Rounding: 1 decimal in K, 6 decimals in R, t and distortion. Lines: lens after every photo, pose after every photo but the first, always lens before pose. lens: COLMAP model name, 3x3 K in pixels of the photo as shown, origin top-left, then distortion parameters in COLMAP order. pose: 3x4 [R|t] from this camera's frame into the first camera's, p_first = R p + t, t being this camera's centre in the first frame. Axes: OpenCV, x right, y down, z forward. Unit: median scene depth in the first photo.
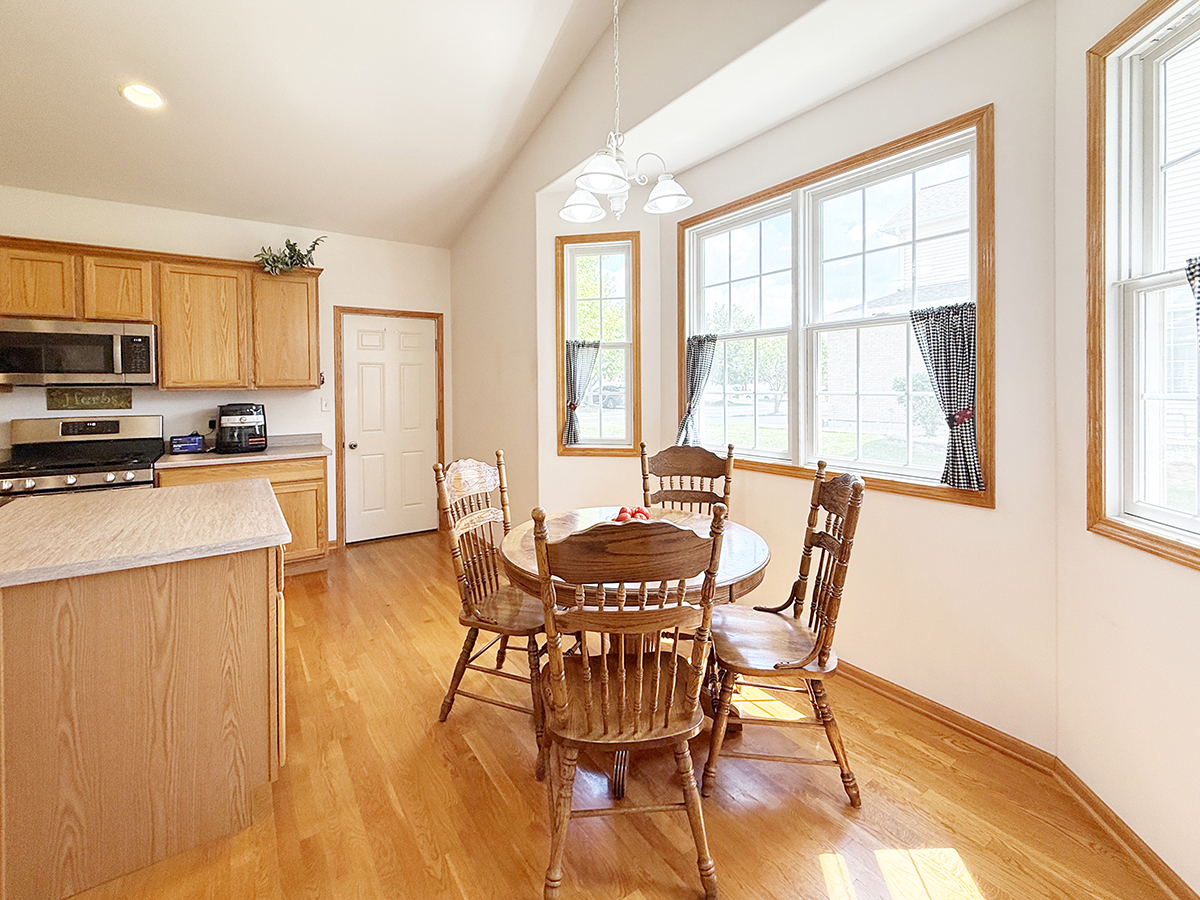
lens RADIAL K [[526.3, 0, 597.7], [0, 526.3, 391.6], [0, 0, 1]] dist [0.001979, -0.000234]
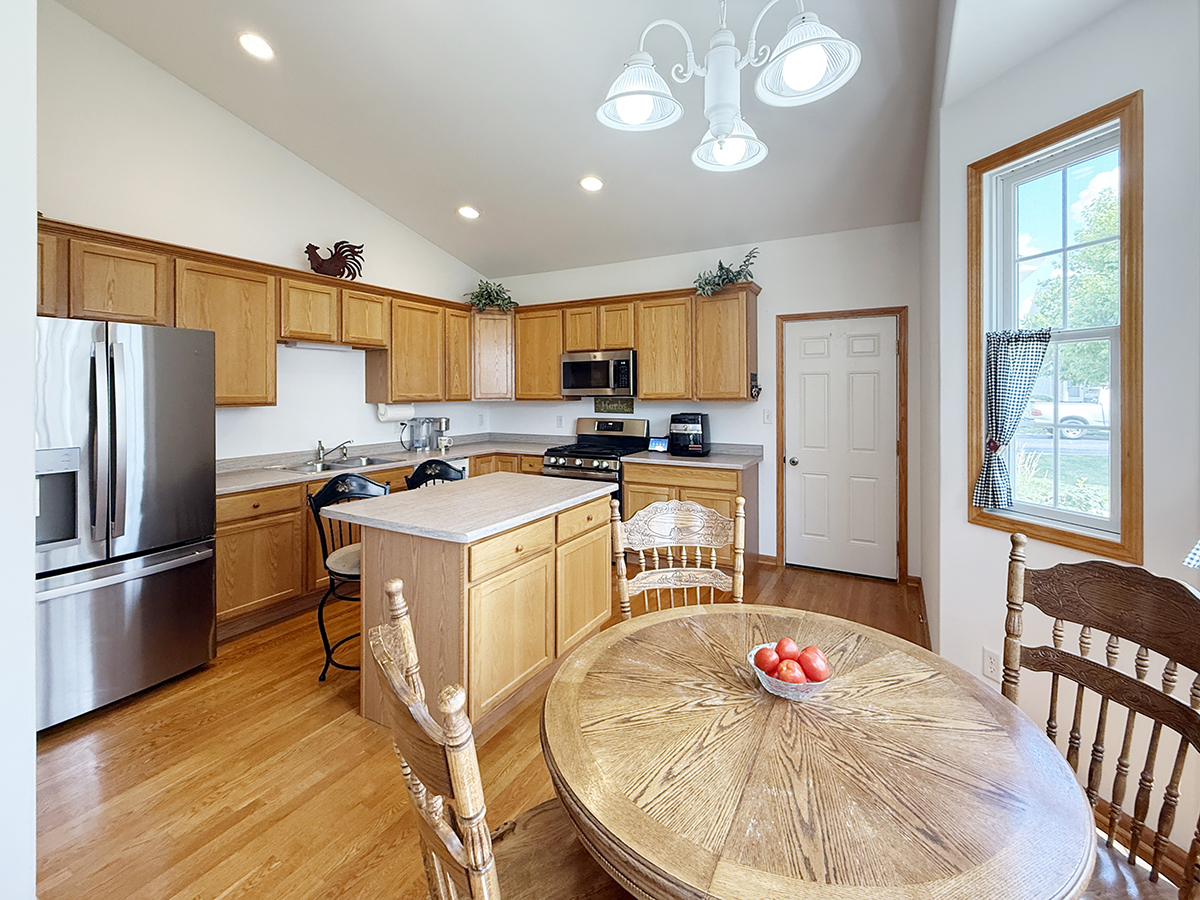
lens RADIAL K [[526.3, 0, 597.7], [0, 526.3, 391.6], [0, 0, 1]] dist [0.001979, -0.000234]
pose [[0.441098, 0.008116, -0.897422, 0.278091], [-0.009031, 0.999949, 0.004604, -0.028993], [0.897413, 0.006074, 0.441149, 0.335431]]
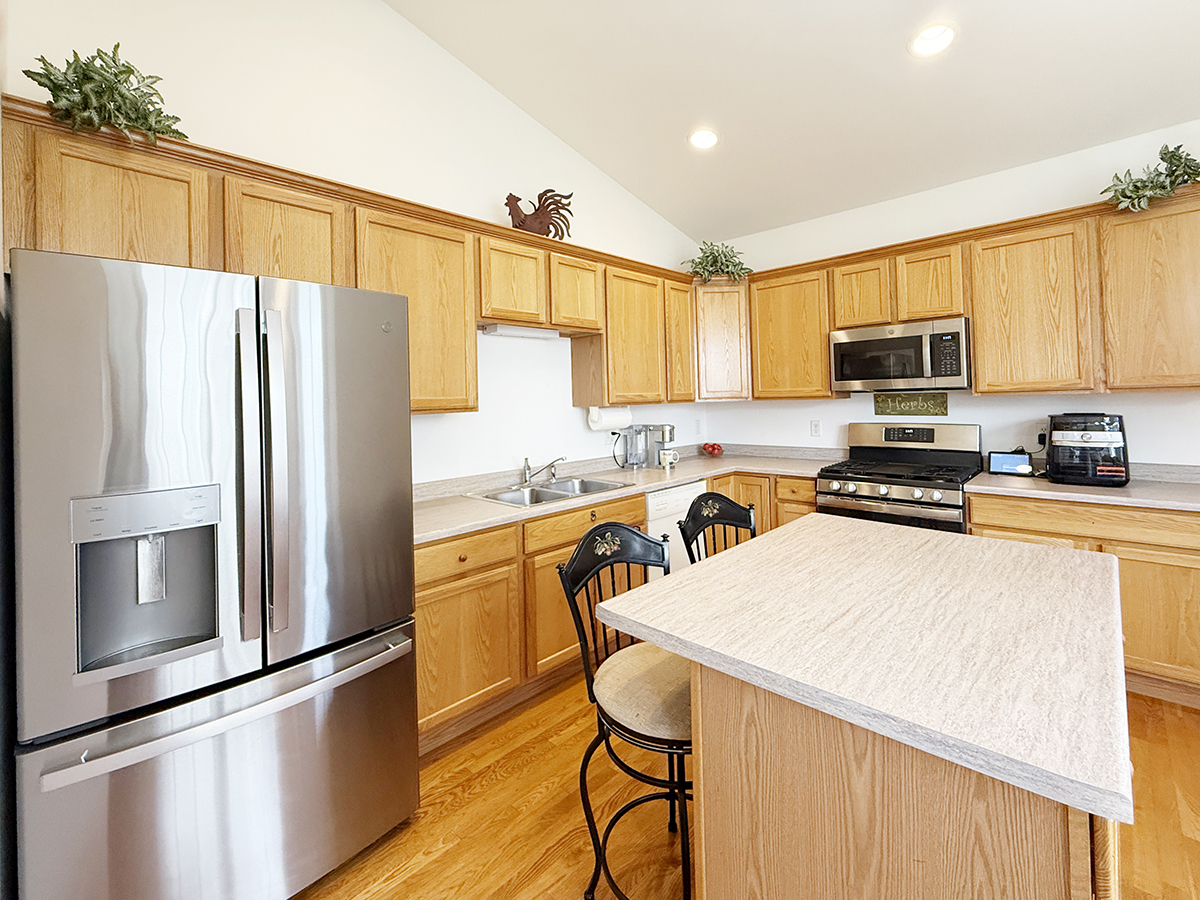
lens RADIAL K [[526.3, 0, 597.7], [0, 526.3, 391.6], [0, 0, 1]] dist [0.001979, -0.000234]
pose [[0.196138, -0.007583, -0.980547, -0.129603], [0.016111, 0.999860, -0.004510, -0.013807], [0.980444, -0.014913, 0.196232, 0.251368]]
